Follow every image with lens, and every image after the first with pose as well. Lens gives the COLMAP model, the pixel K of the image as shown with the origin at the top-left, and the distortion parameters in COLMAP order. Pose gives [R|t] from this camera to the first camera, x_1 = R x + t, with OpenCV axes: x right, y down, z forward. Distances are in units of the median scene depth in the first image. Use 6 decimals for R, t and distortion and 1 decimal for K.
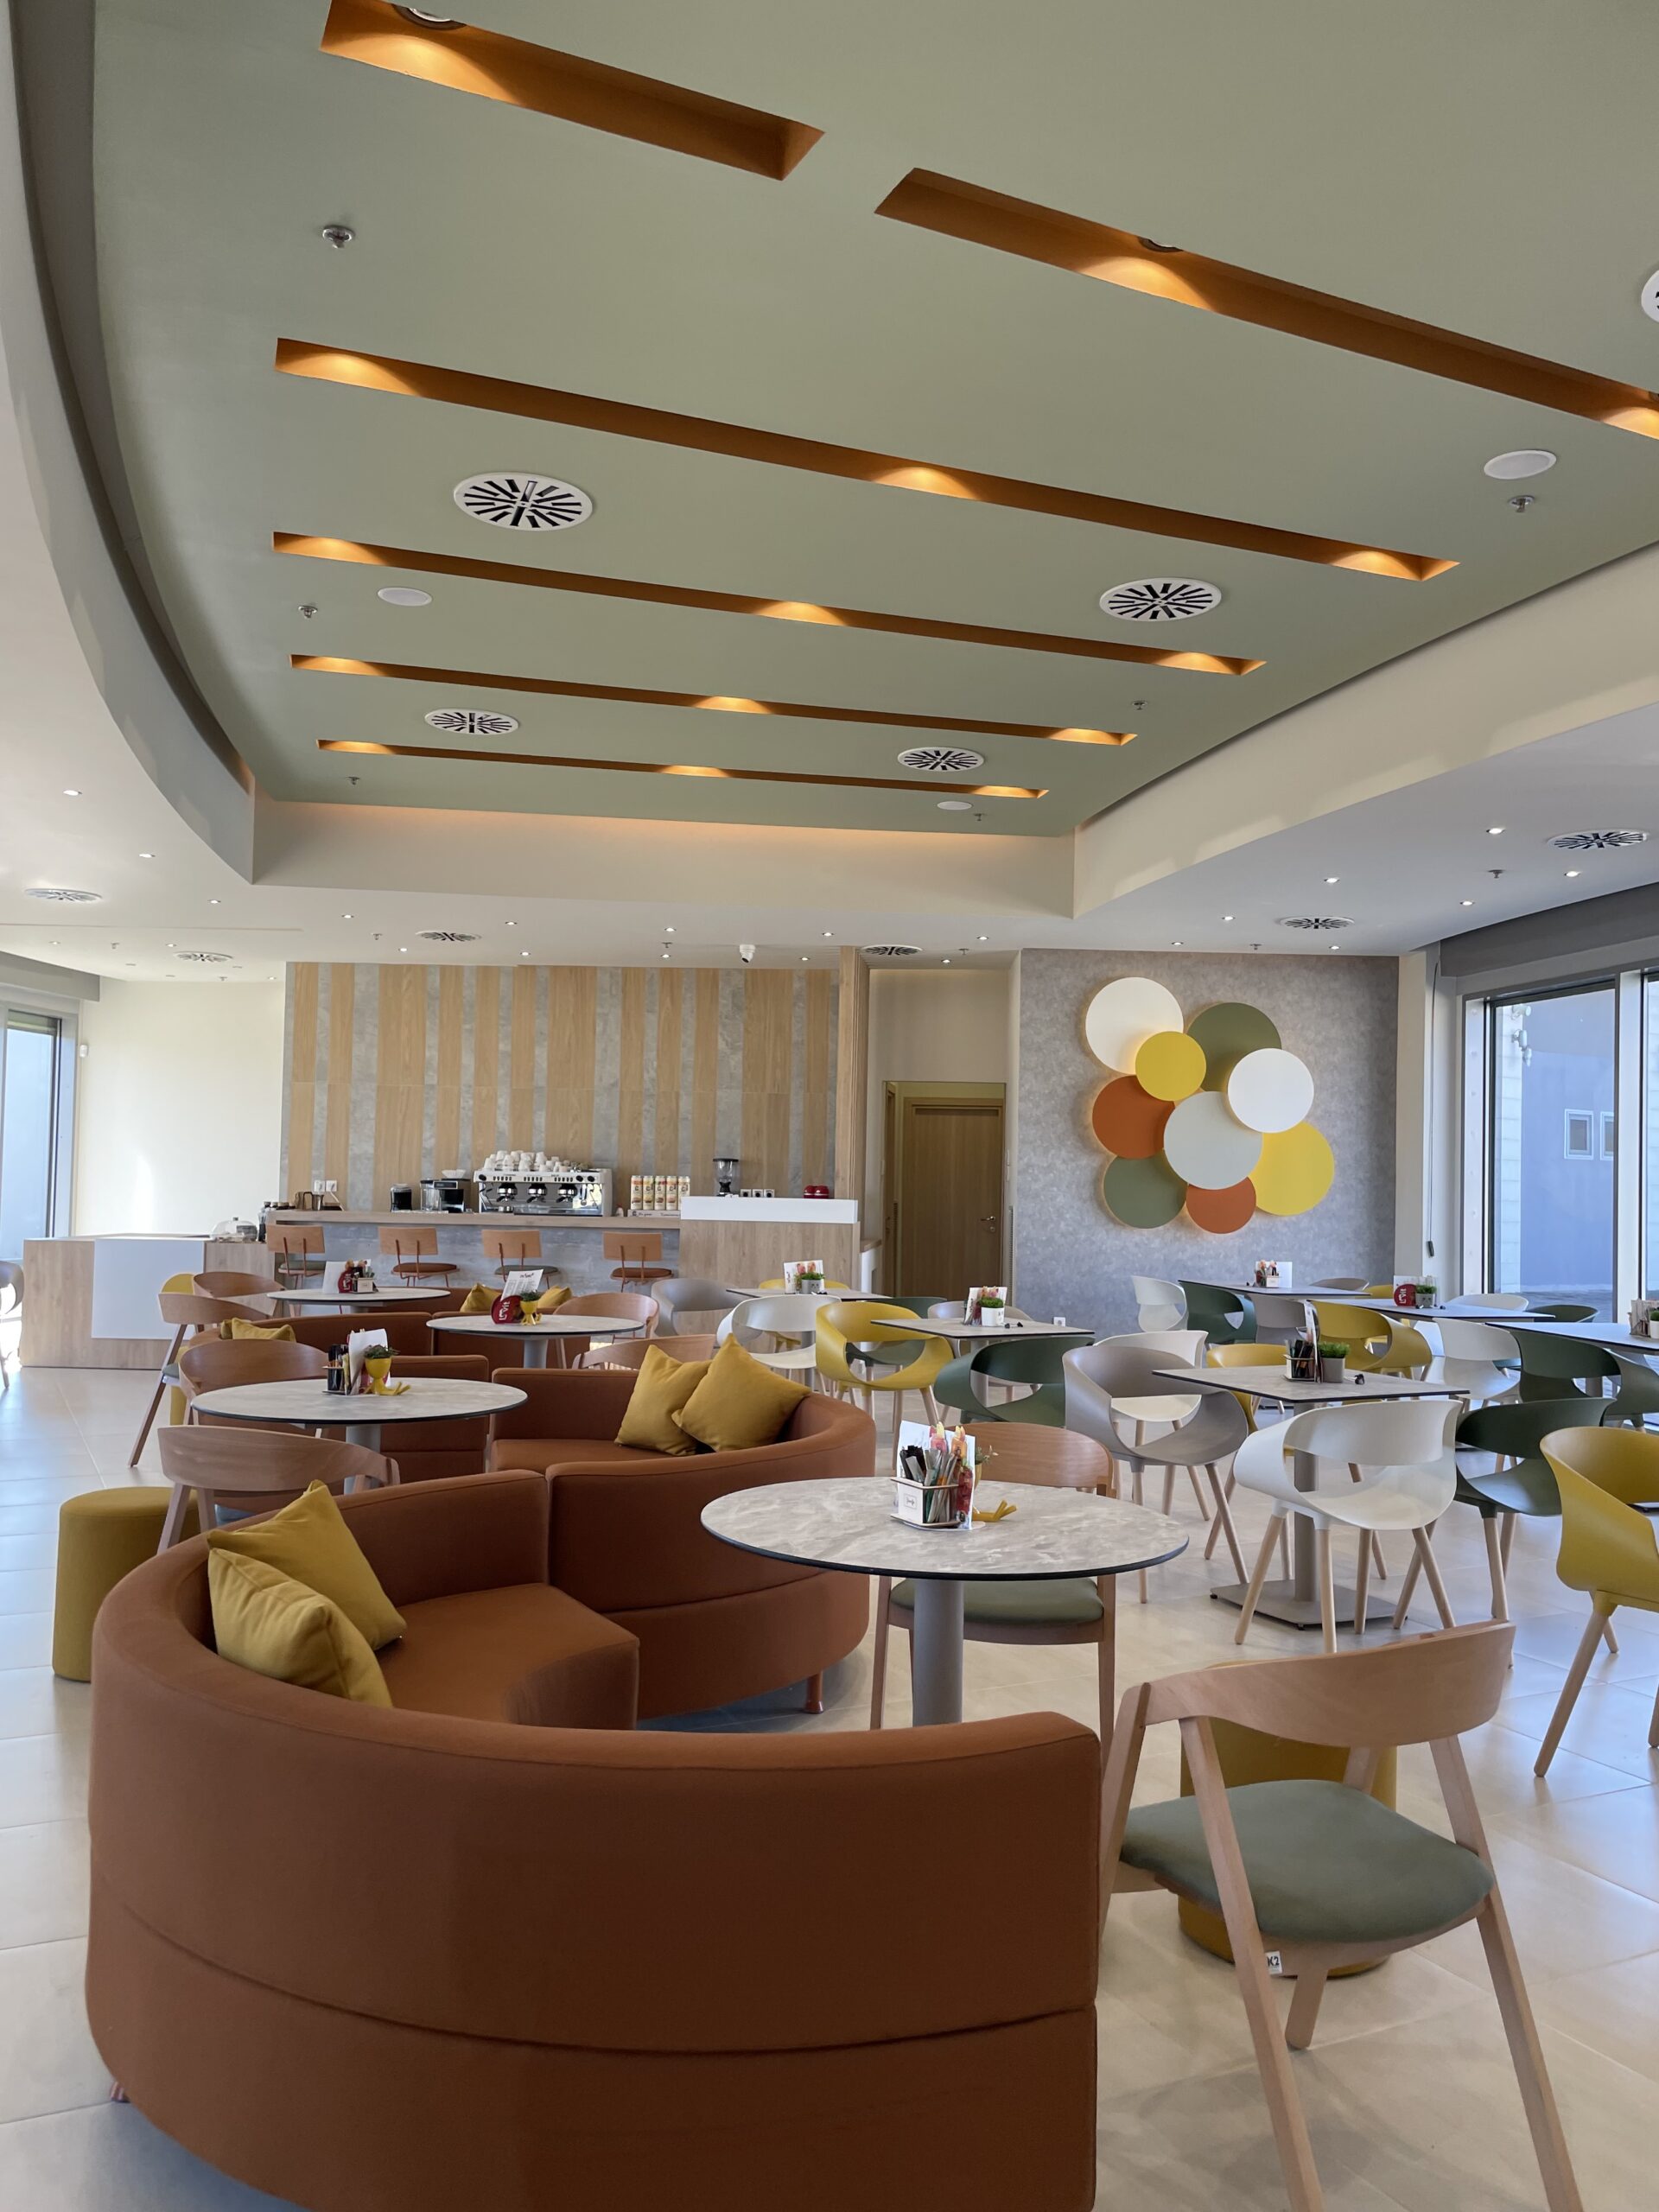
lens RADIAL K [[1641.0, 0, 832.1], [0, 1641.0, 1170.4], [0, 0, 1]] dist [0.071558, -0.002484]
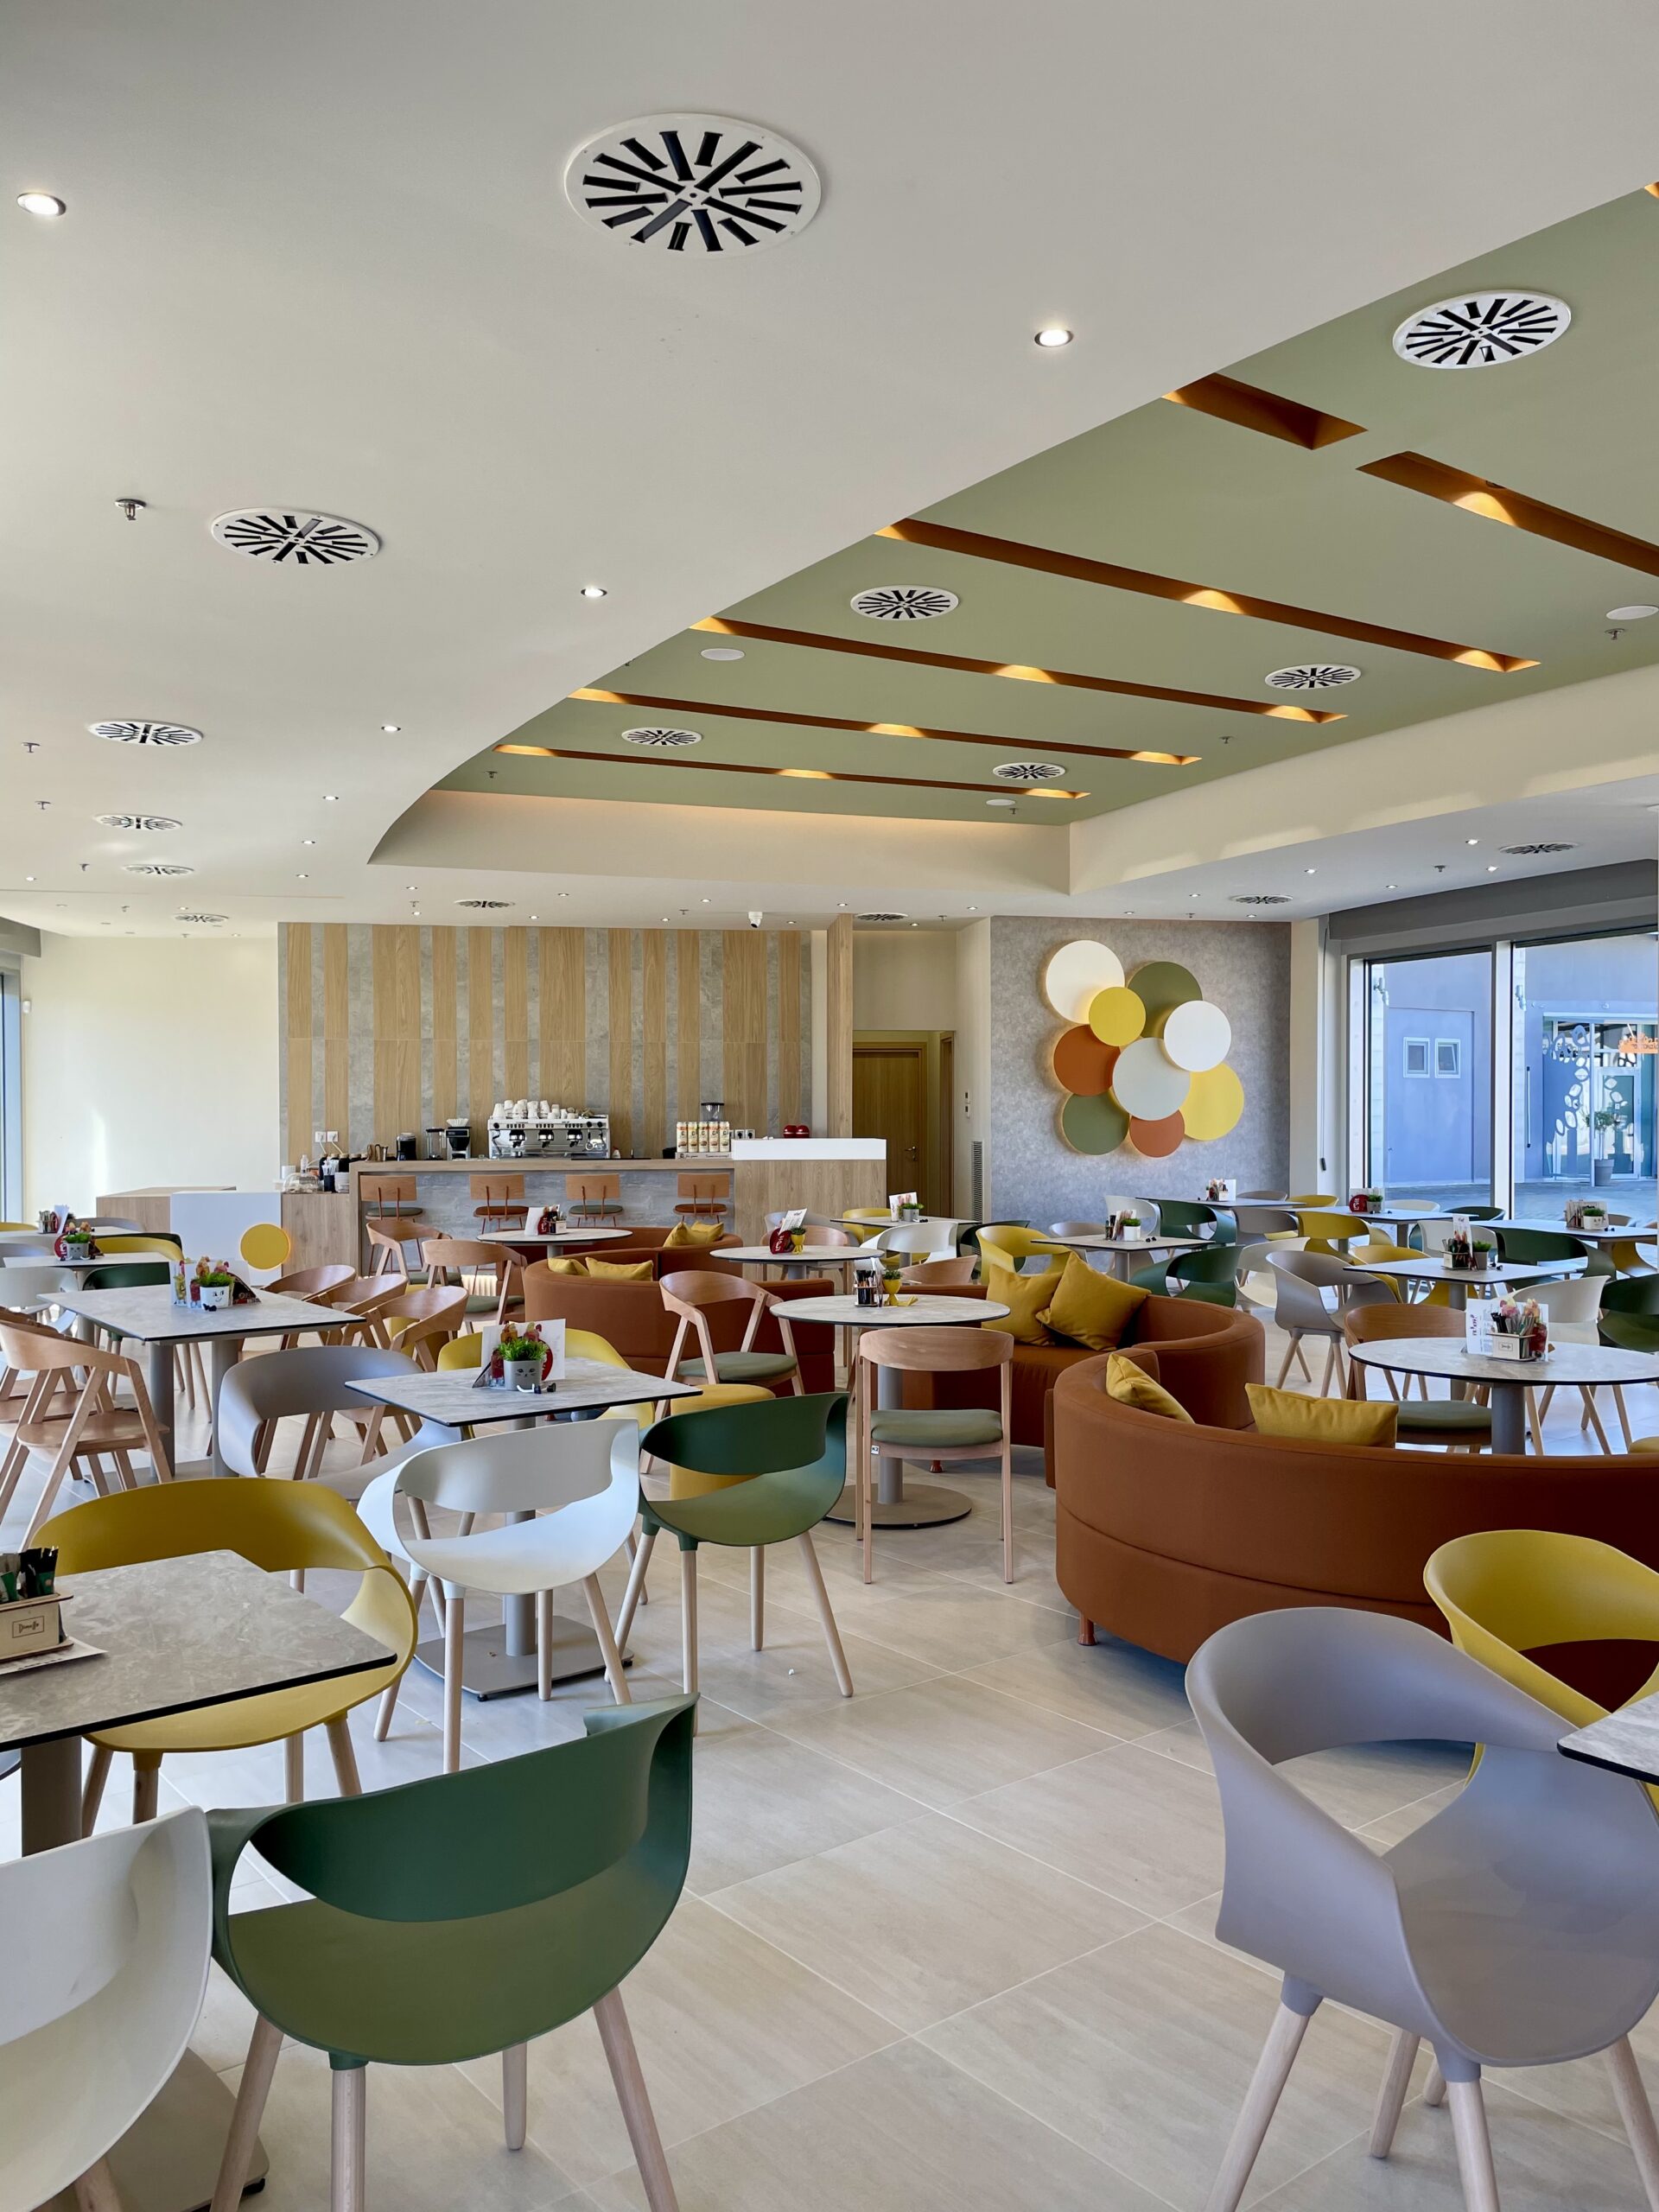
lens RADIAL K [[1641.0, 0, 832.1], [0, 1641.0, 1170.4], [0, 0, 1]] dist [0.071558, -0.002484]
pose [[0.978315, -0.031447, 0.204723, -0.234083], [0.021762, 0.998542, 0.049393, -0.015813], [-0.205978, -0.043867, 0.977573, -0.110275]]
